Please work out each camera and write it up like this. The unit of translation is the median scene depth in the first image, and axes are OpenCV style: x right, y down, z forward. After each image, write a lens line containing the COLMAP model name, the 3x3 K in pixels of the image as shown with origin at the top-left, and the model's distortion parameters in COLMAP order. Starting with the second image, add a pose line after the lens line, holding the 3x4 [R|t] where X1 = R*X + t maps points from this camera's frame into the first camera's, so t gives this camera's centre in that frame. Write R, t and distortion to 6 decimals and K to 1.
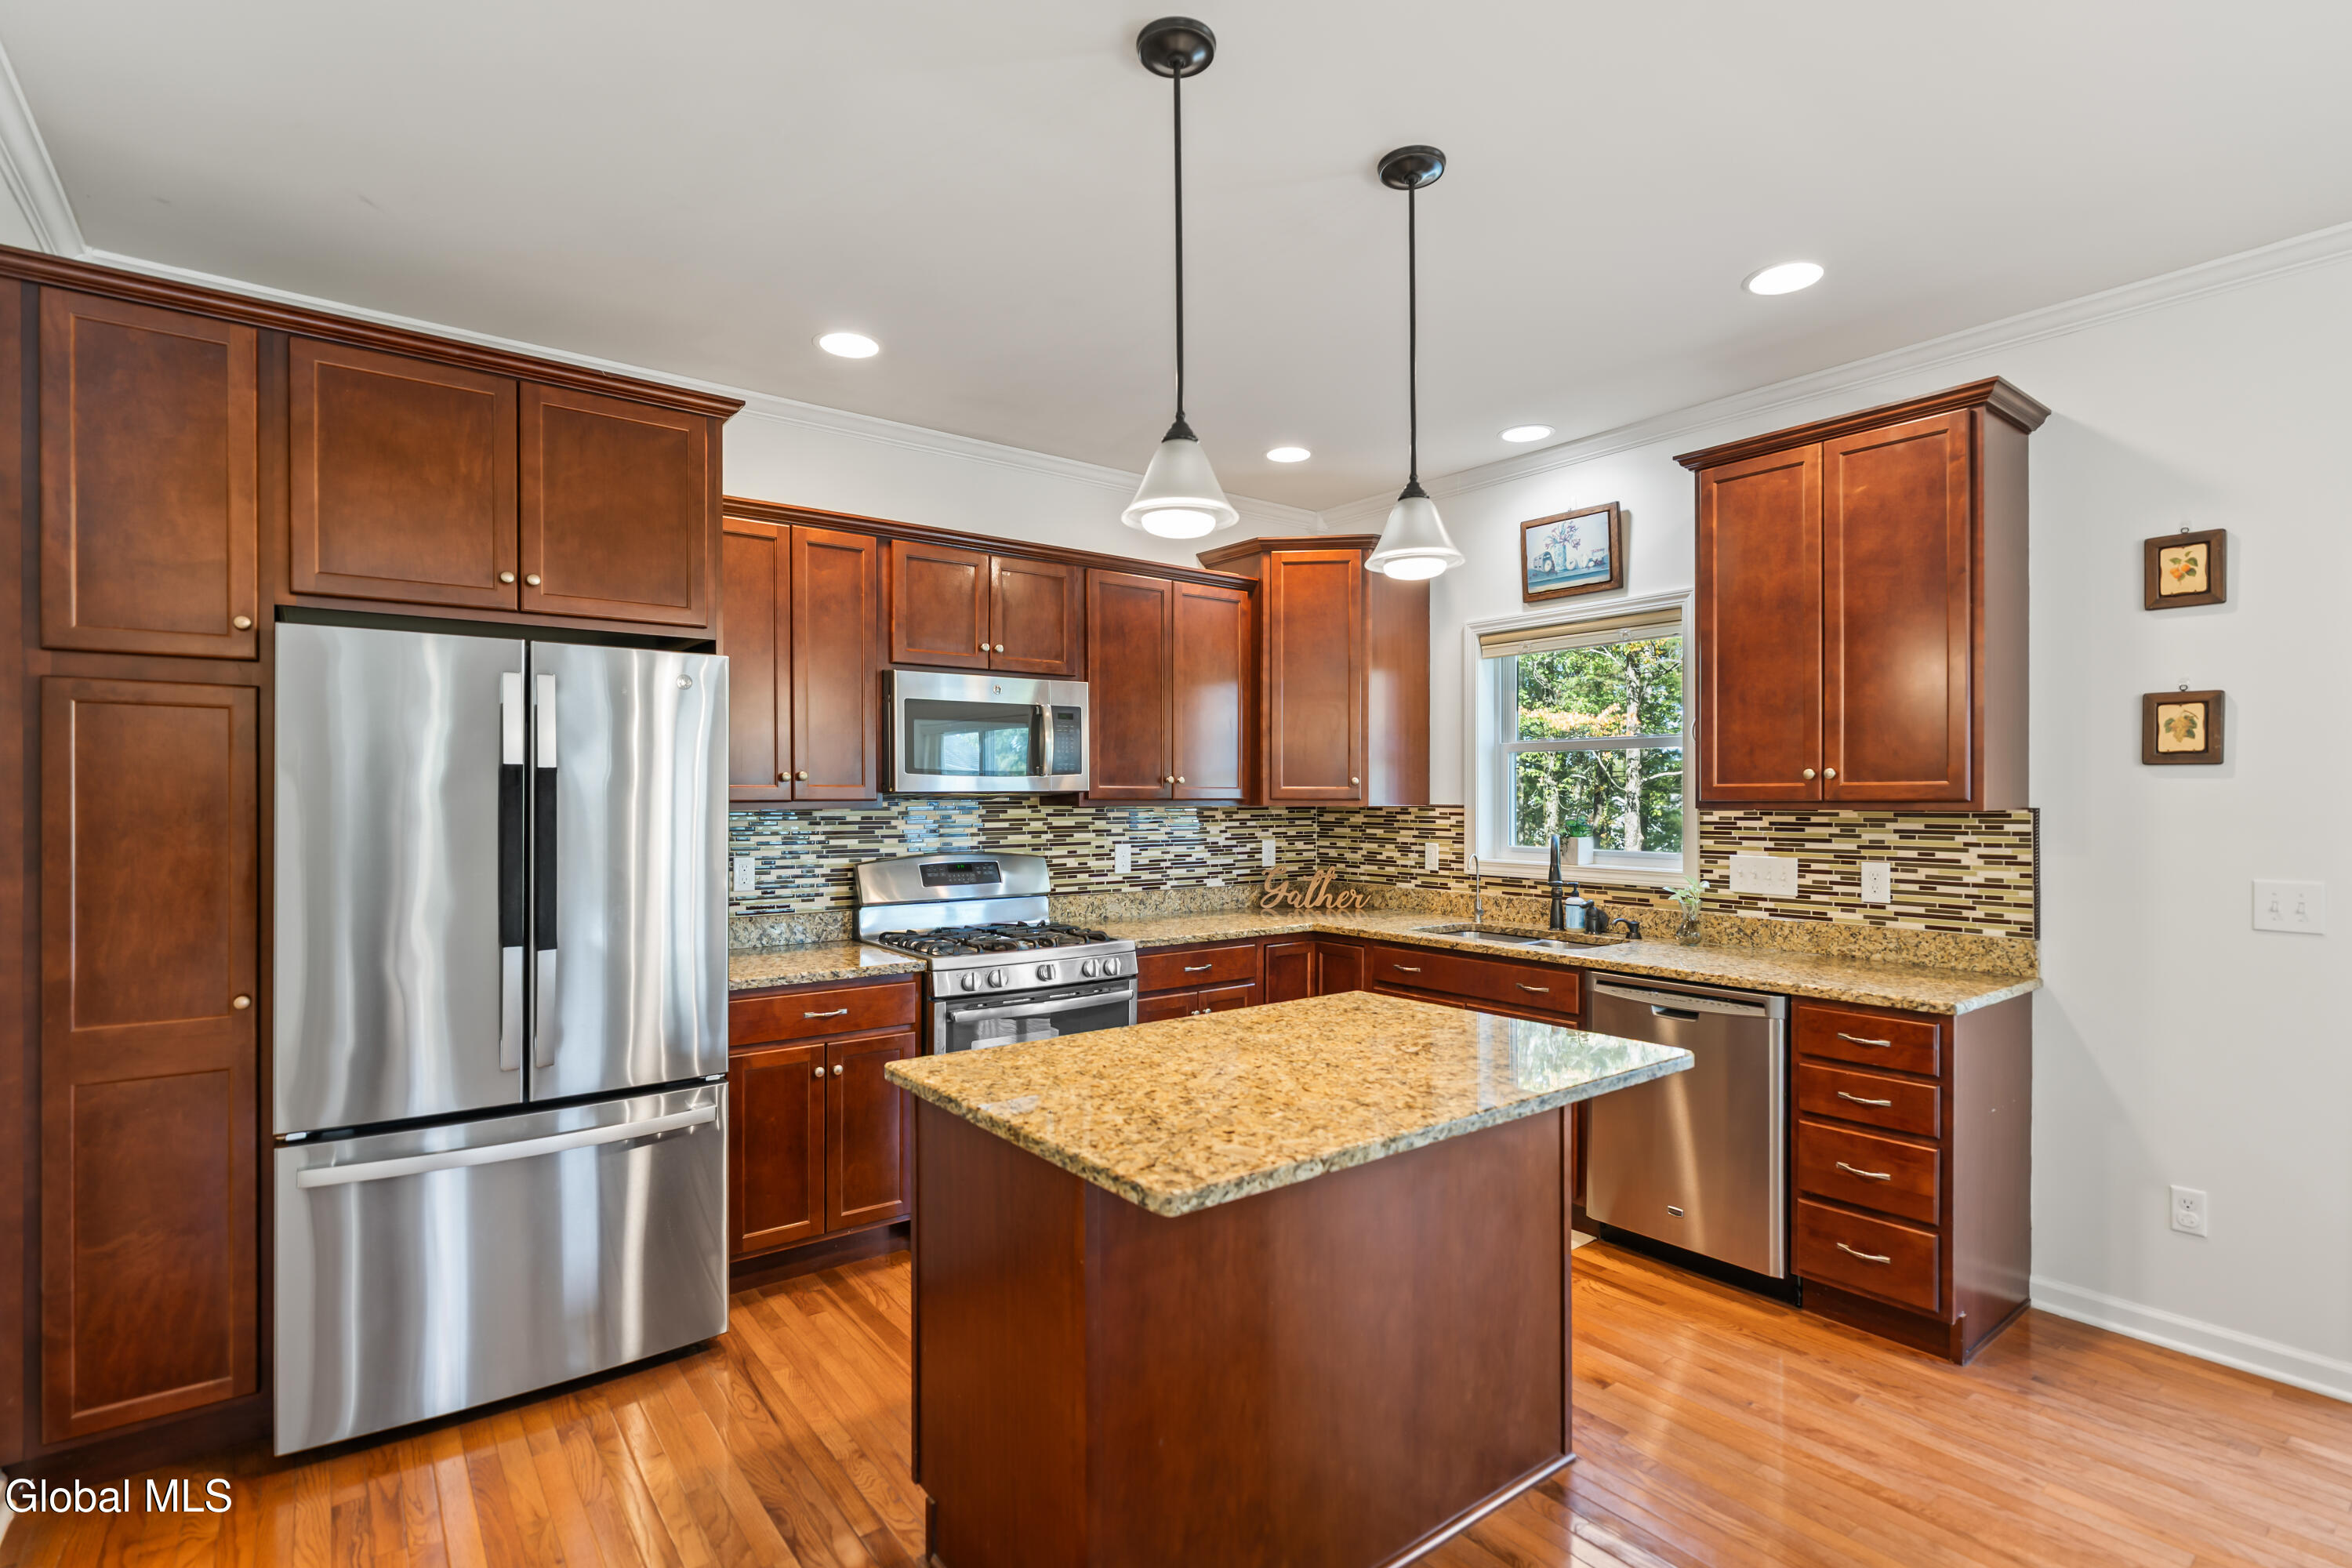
lens RADIAL K [[1133.6, 0, 1177.0], [0, 1133.6, 794.6], [0, 0, 1]] dist [-0.001275, 0.001511]
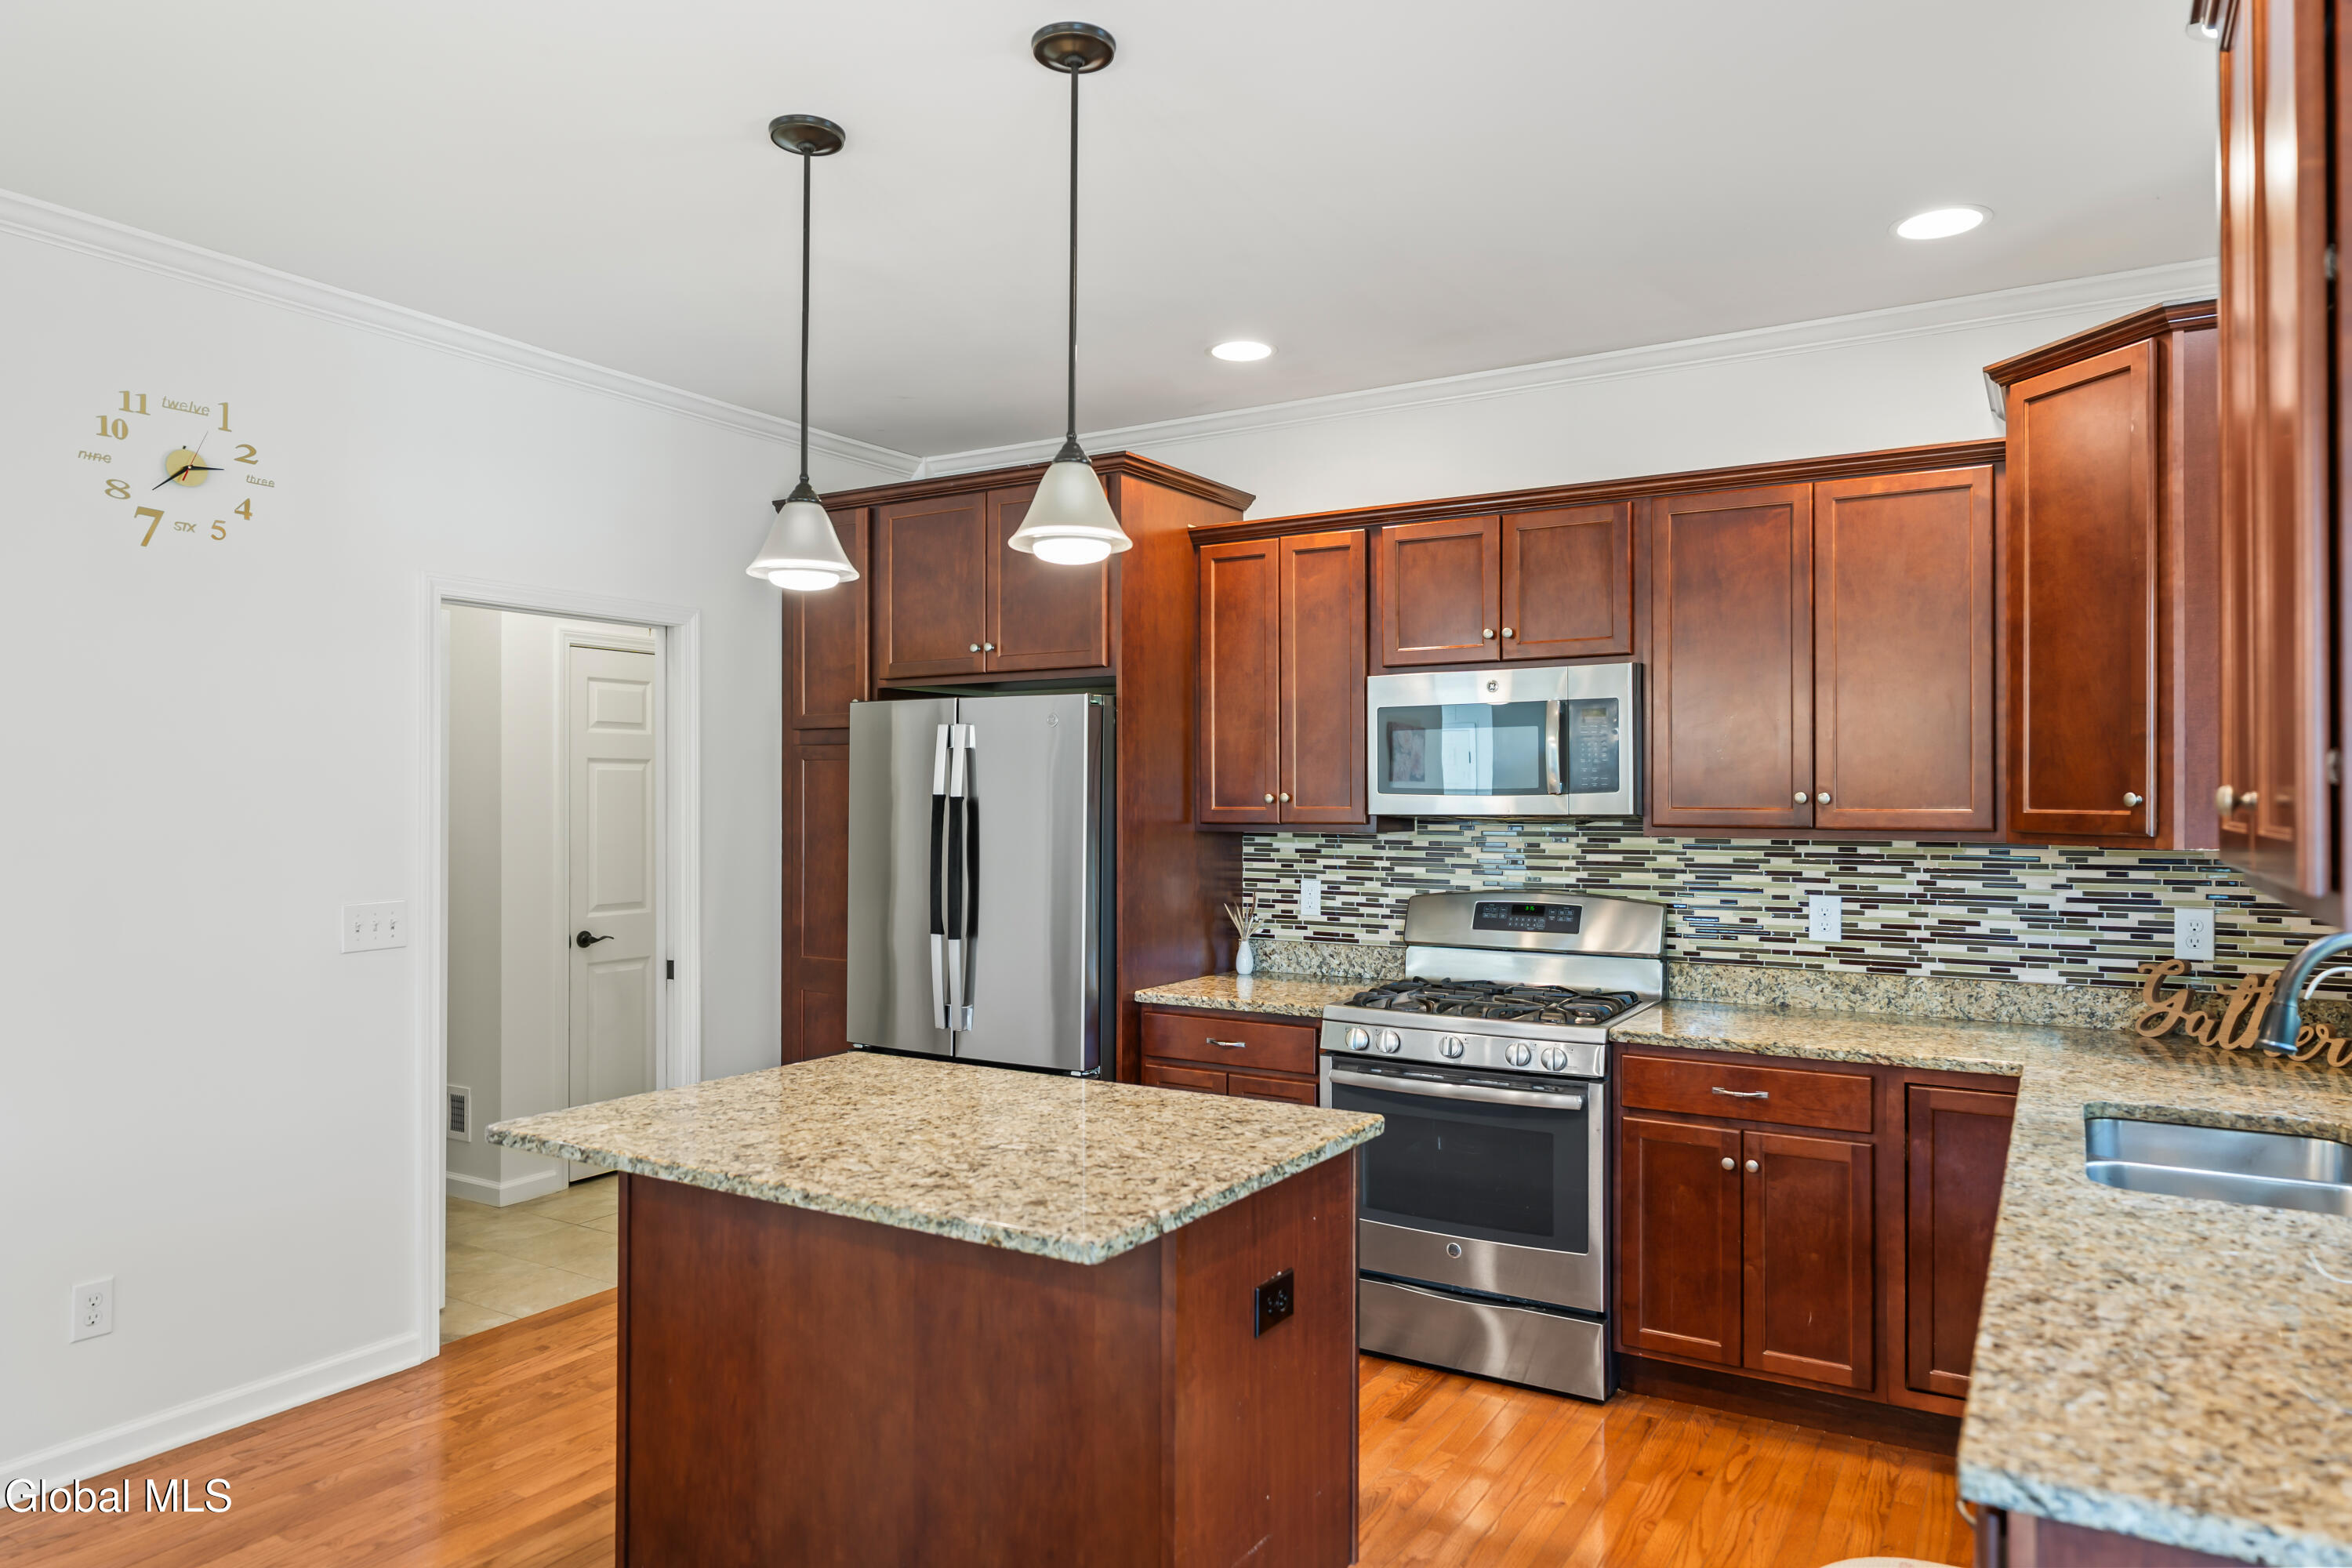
lens RADIAL K [[1466.1, 0, 1155.8], [0, 1466.1, 784.2], [0, 0, 1]] dist [0.002887, 0.003533]
pose [[0.354499, -0.007809, -0.935024, 0.709841], [0.001351, 0.999968, -0.007839, -0.016321], [0.935056, 0.001516, 0.354498, 0.413695]]
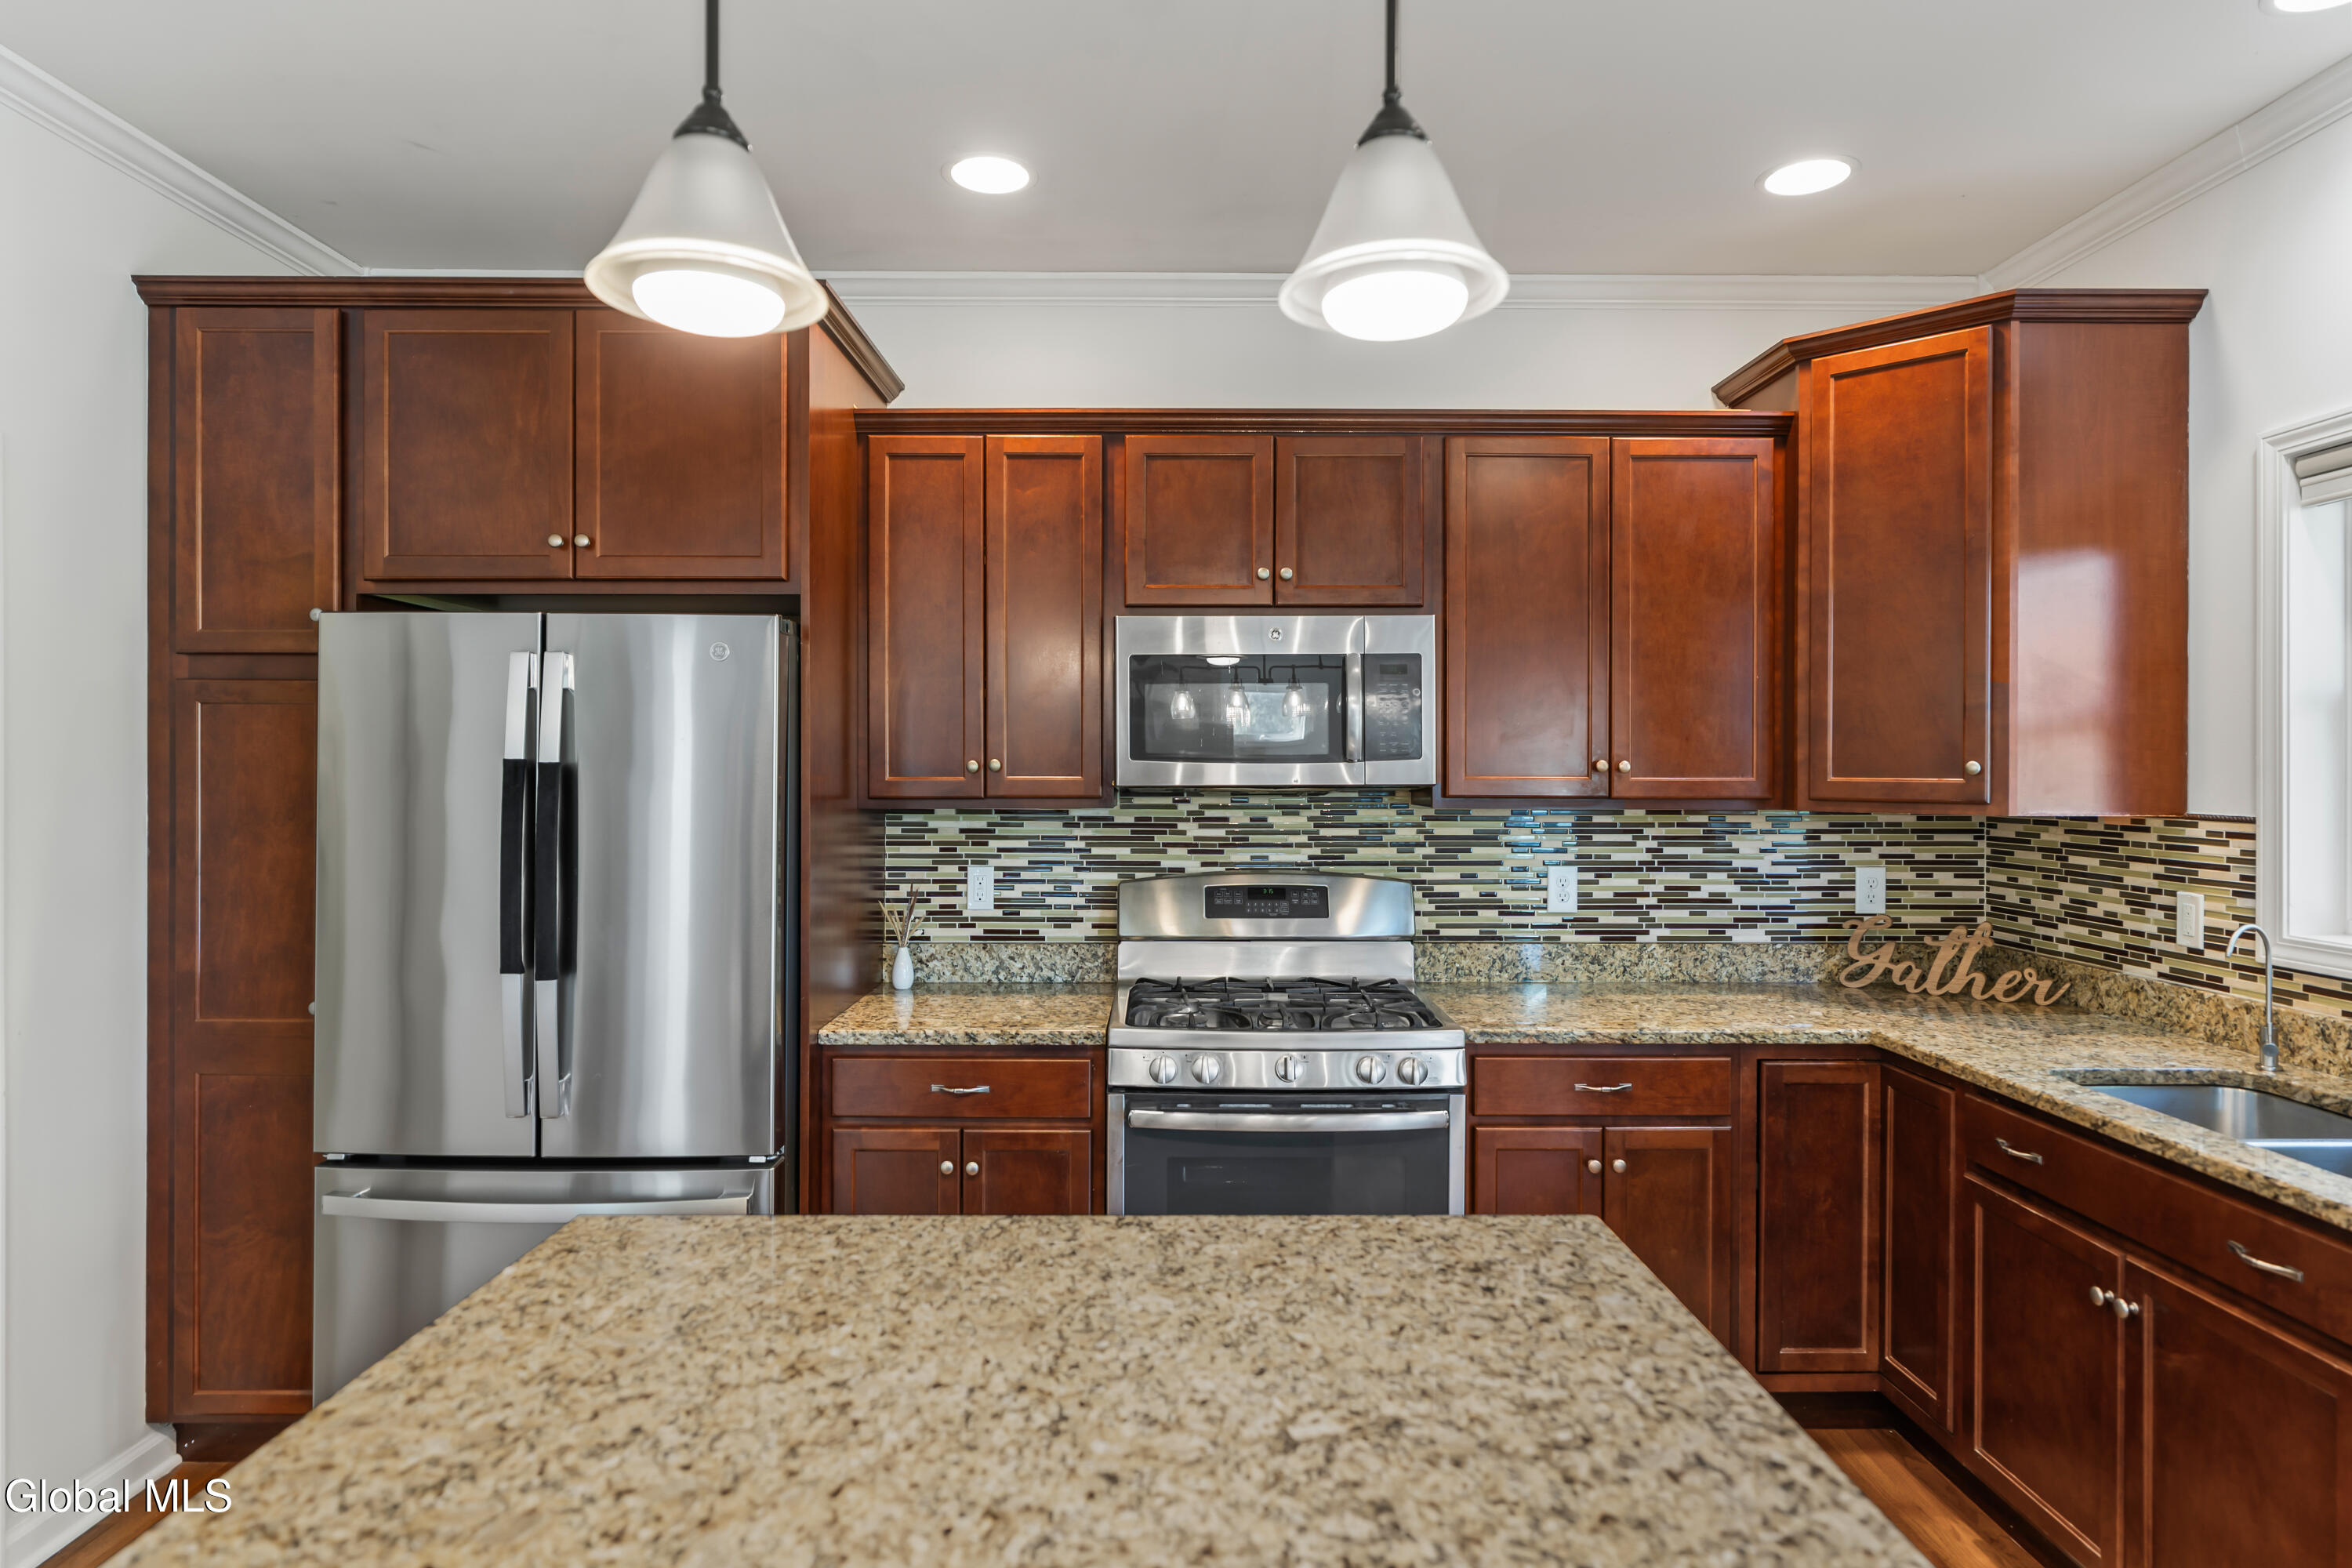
lens RADIAL K [[1338.3, 0, 1160.9], [0, 1338.3, 766.0], [0, 0, 1]] dist [-0.000922, -0.000780]
pose [[0.795514, 0.001583, -0.605933, 0.268293], [-0.000903, 0.999999, 0.001427, -0.015389], [0.605934, -0.000588, 0.795515, 0.322109]]
